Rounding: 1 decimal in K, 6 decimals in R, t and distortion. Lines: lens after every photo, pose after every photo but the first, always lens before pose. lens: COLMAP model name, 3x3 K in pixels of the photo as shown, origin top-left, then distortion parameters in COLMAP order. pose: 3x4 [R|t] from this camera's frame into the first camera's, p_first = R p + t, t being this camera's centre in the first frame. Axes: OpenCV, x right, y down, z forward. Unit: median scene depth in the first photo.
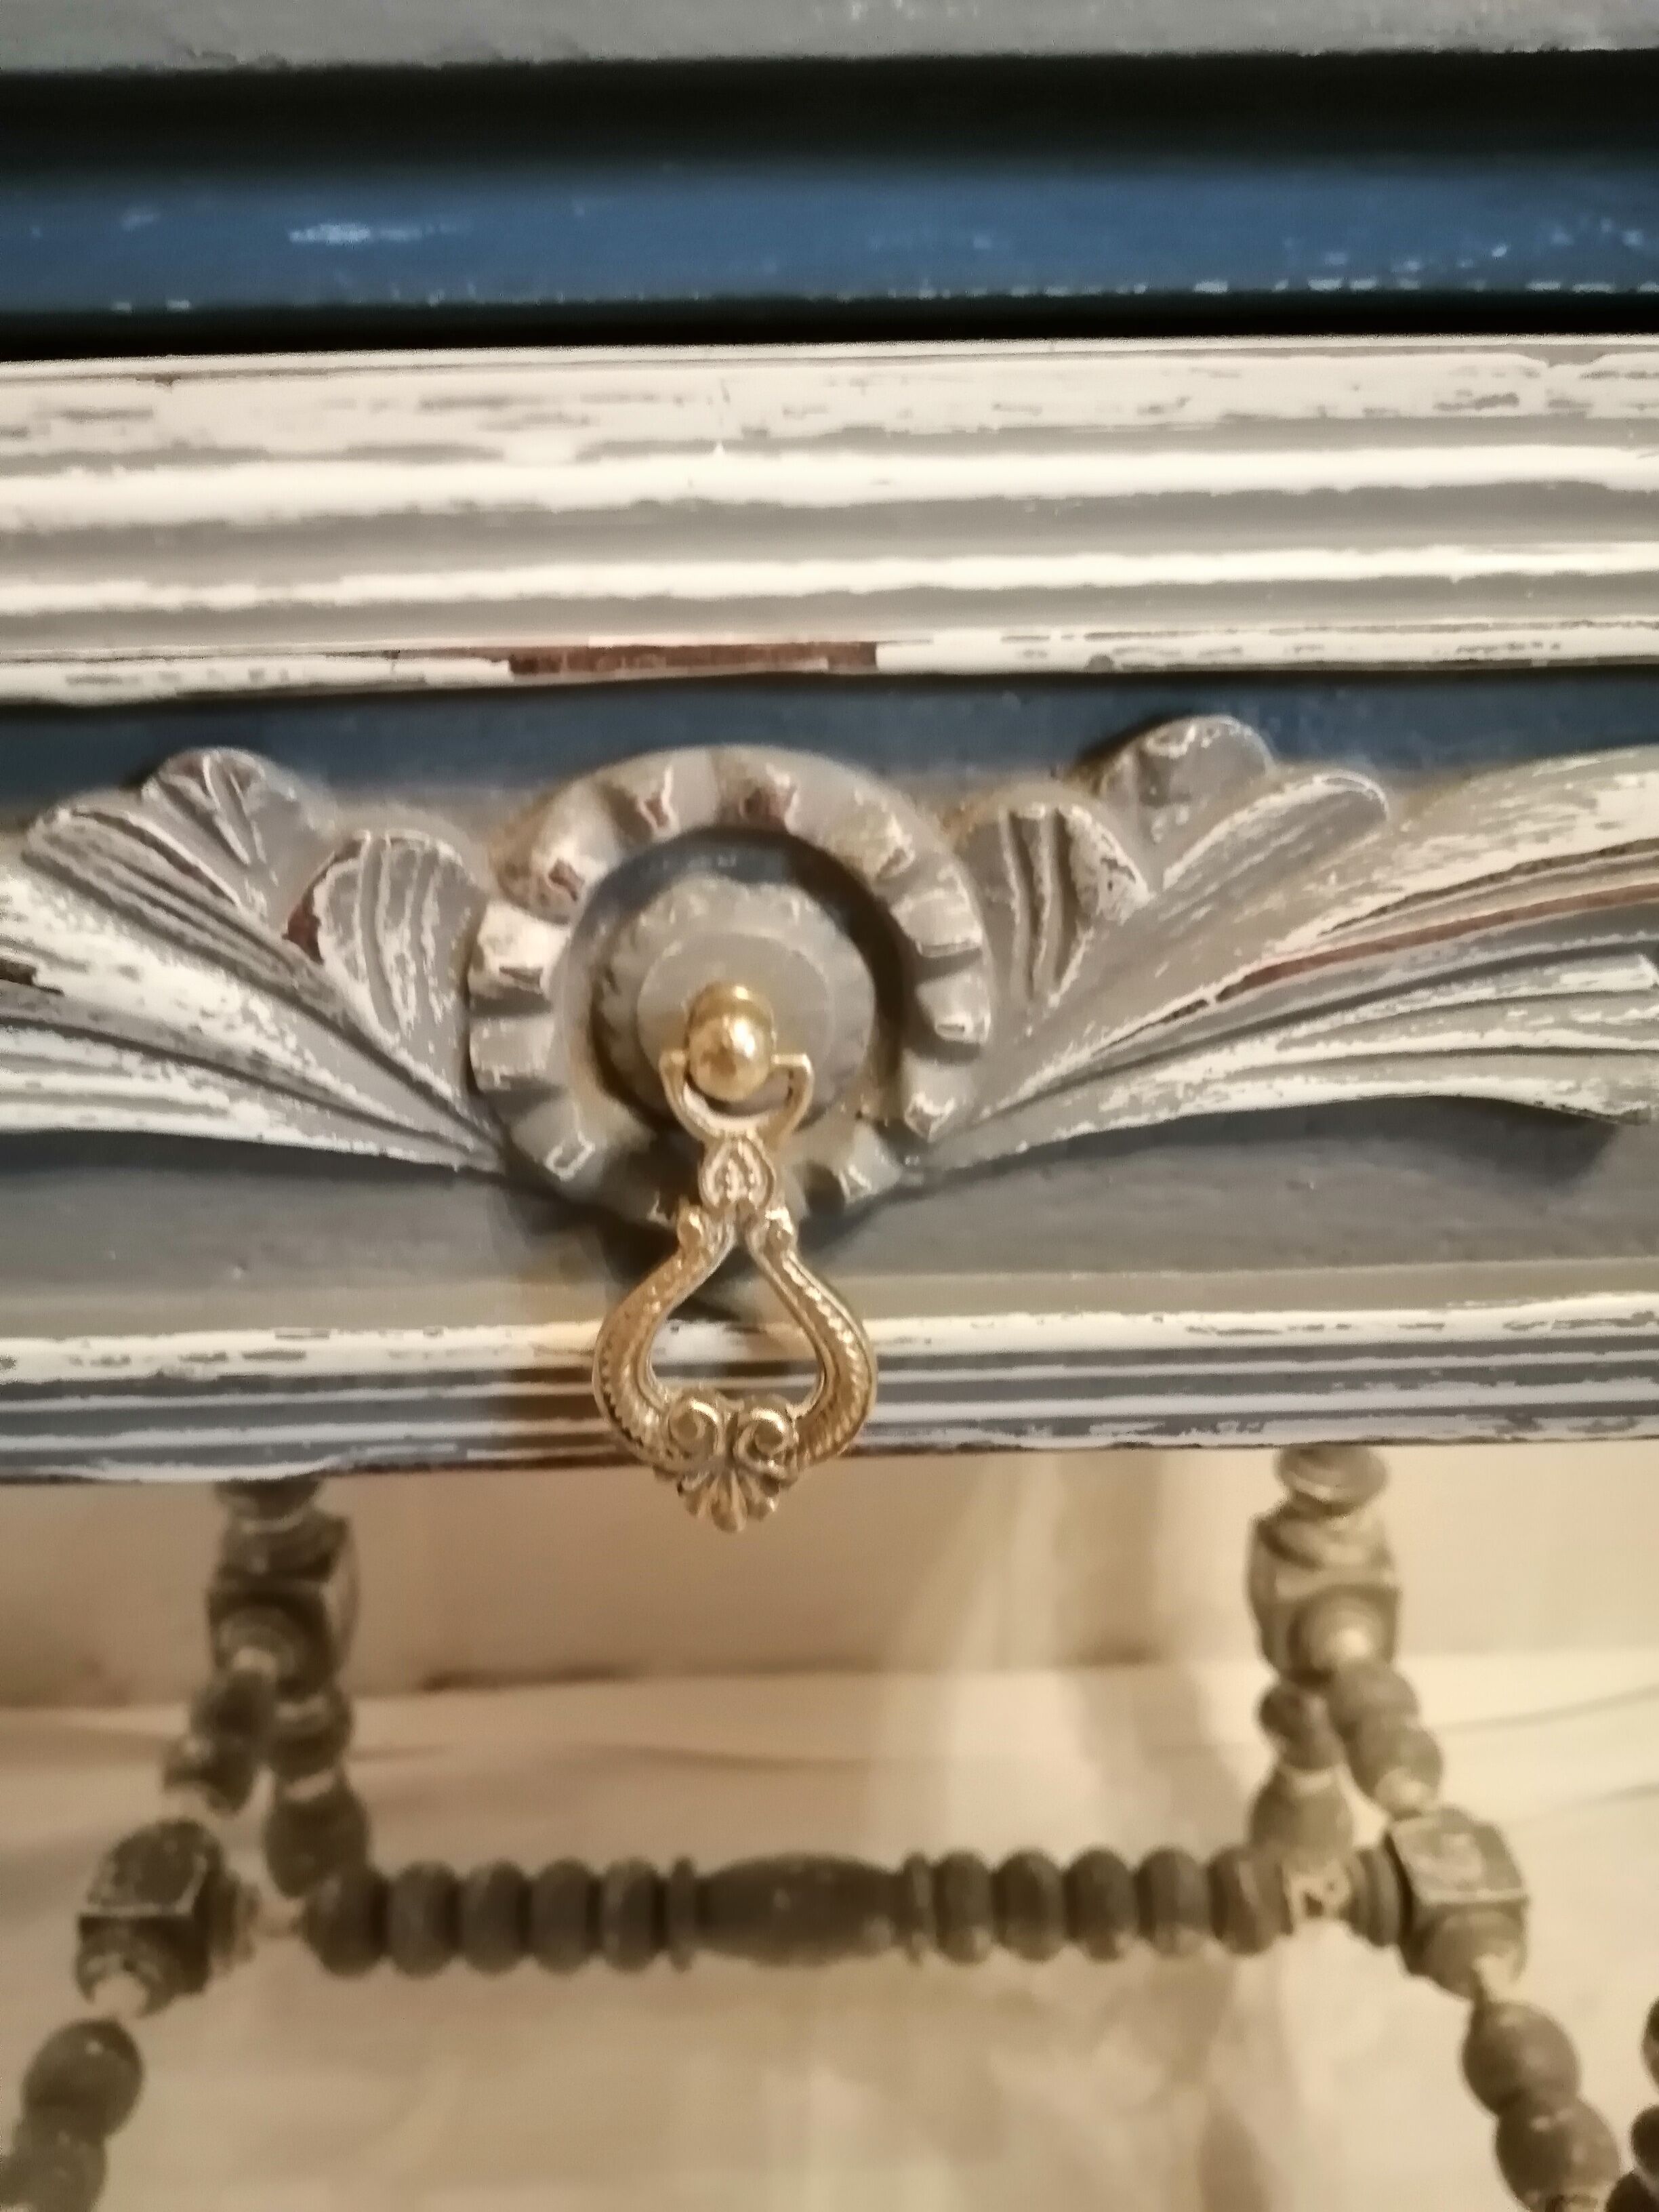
lens RADIAL K [[1813.0, 0, 823.6], [0, 1813.0, 1120.8], [0, 0, 1]] dist [0.011464, -0.037969]
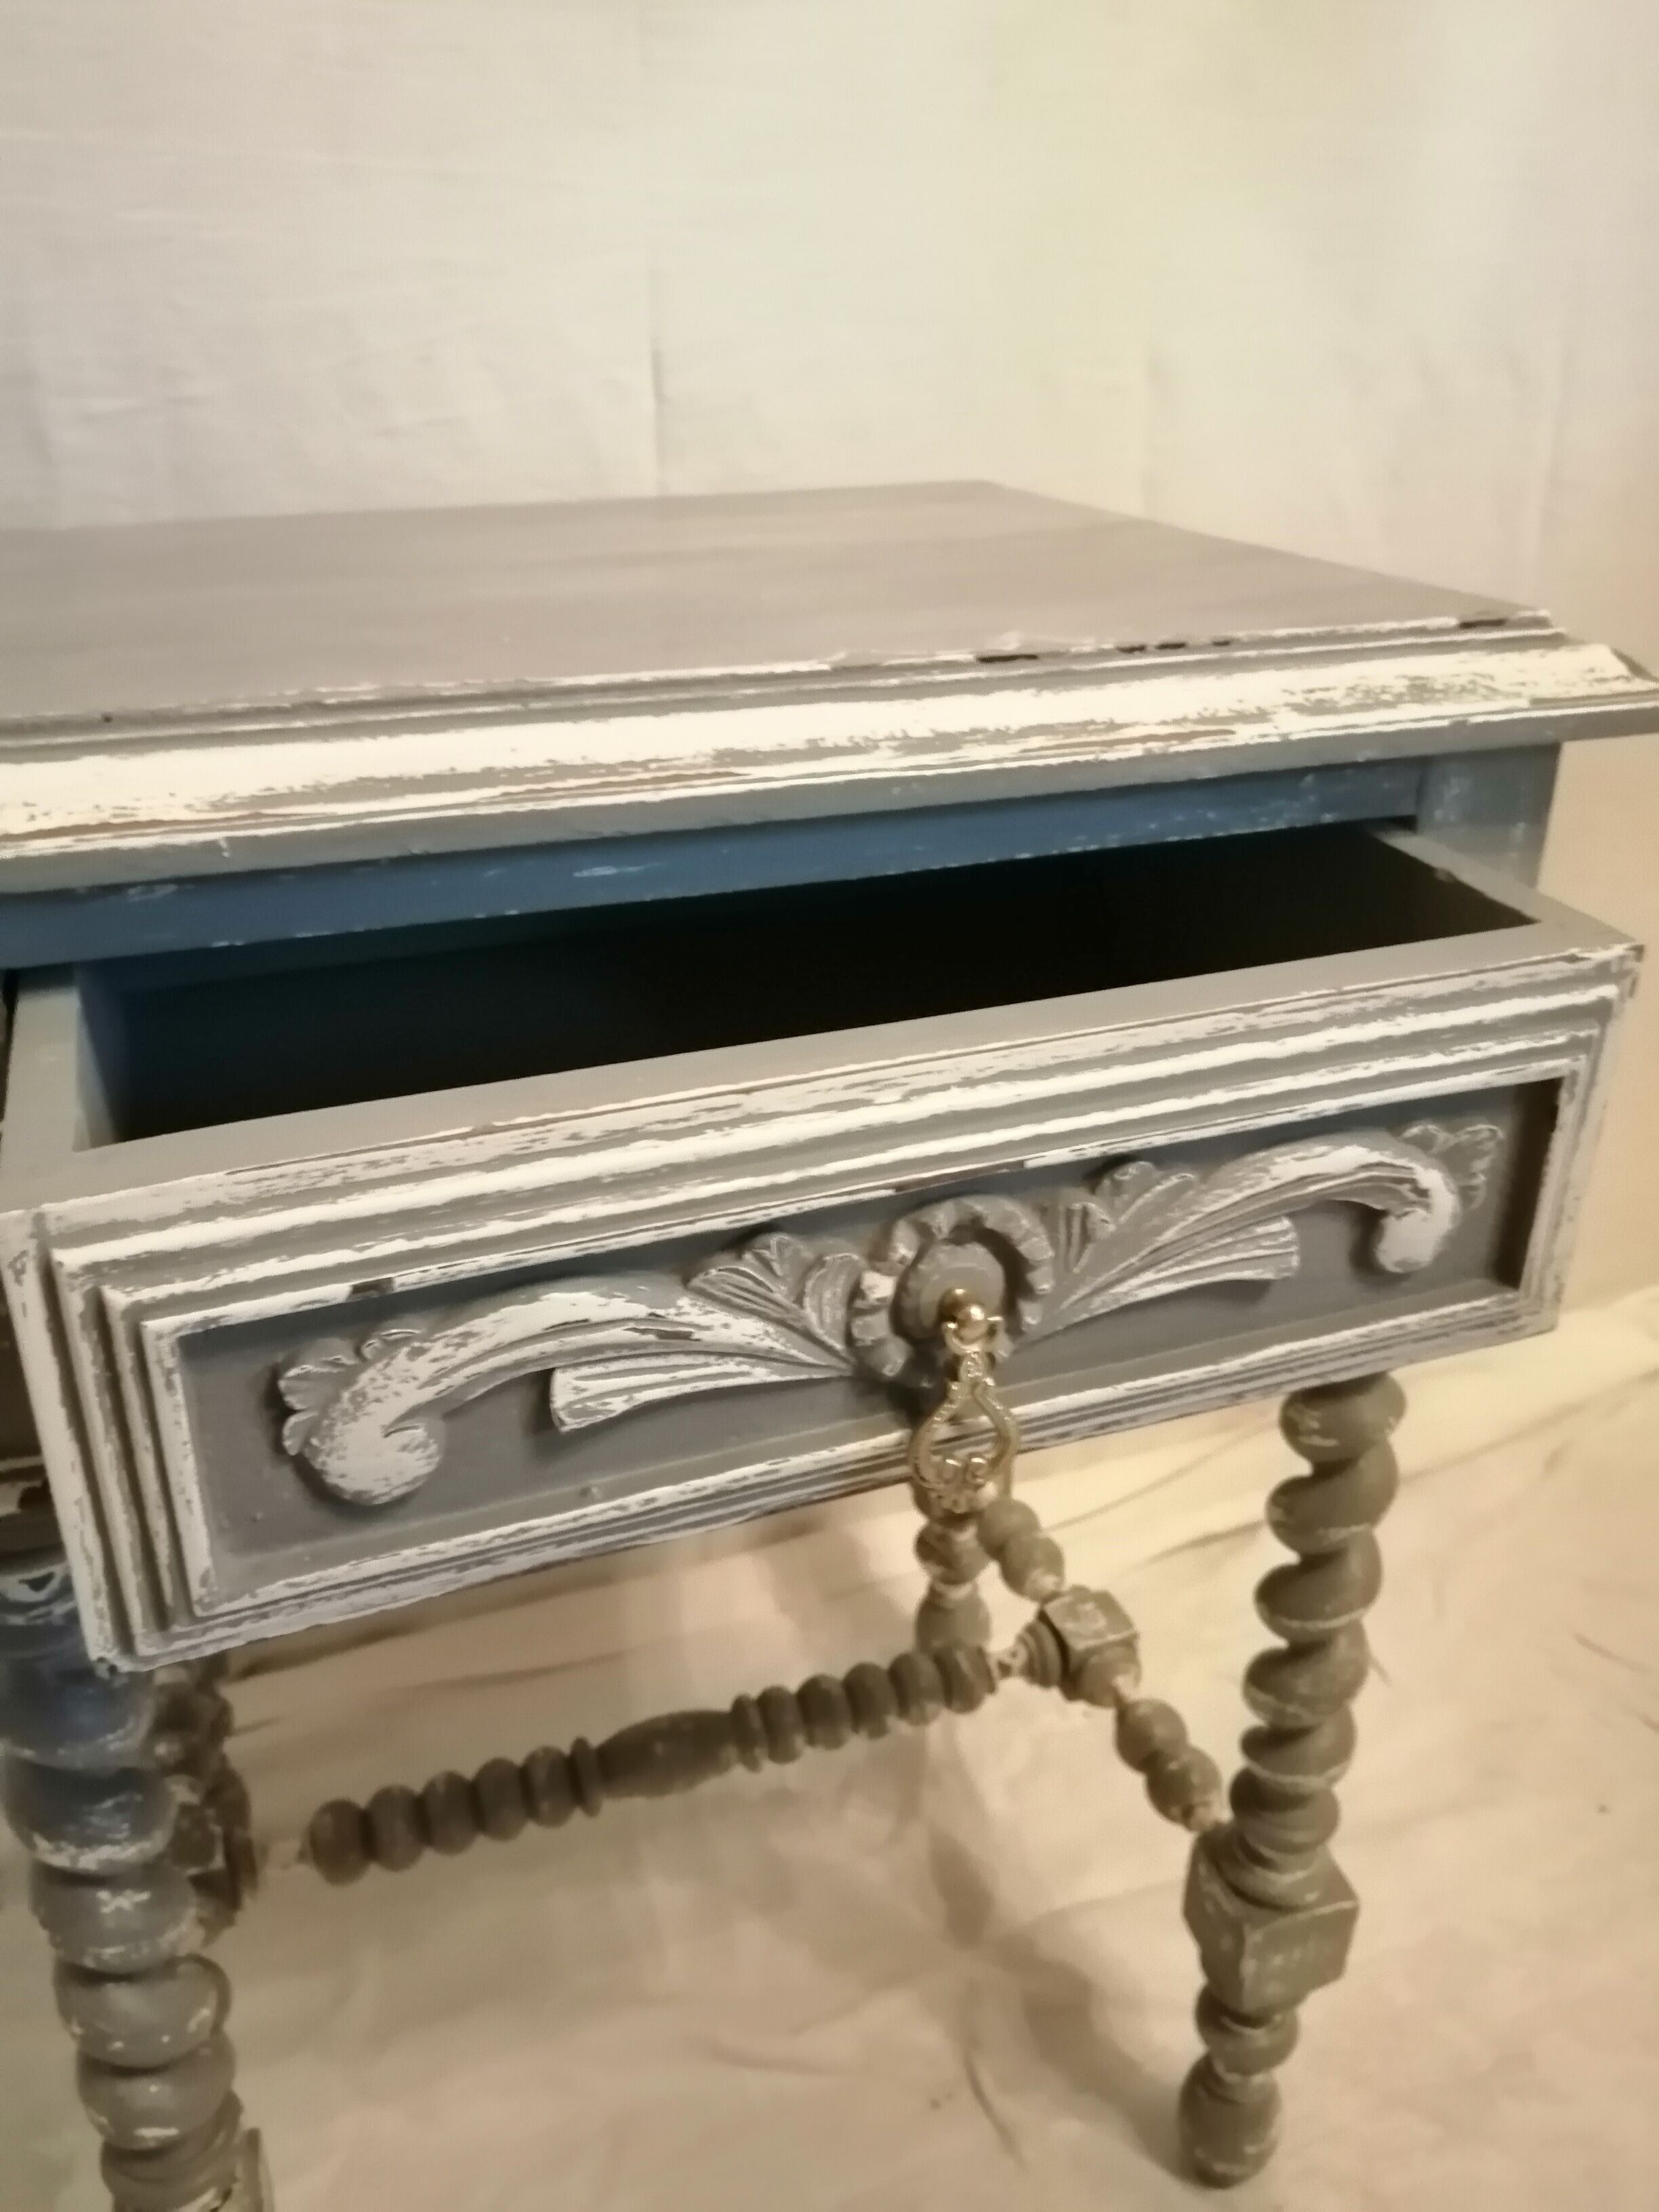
lens RADIAL K [[1813.0, 0, 824.1], [0, 1813.0, 1098.4], [0, 0, 1]] dist [0.011464, -0.037969]
pose [[0.944850, -0.124562, 0.302891, -0.879465], [0.109551, 0.991779, 0.066126, -0.483072], [-0.308637, -0.029298, 0.950728, -1.172483]]
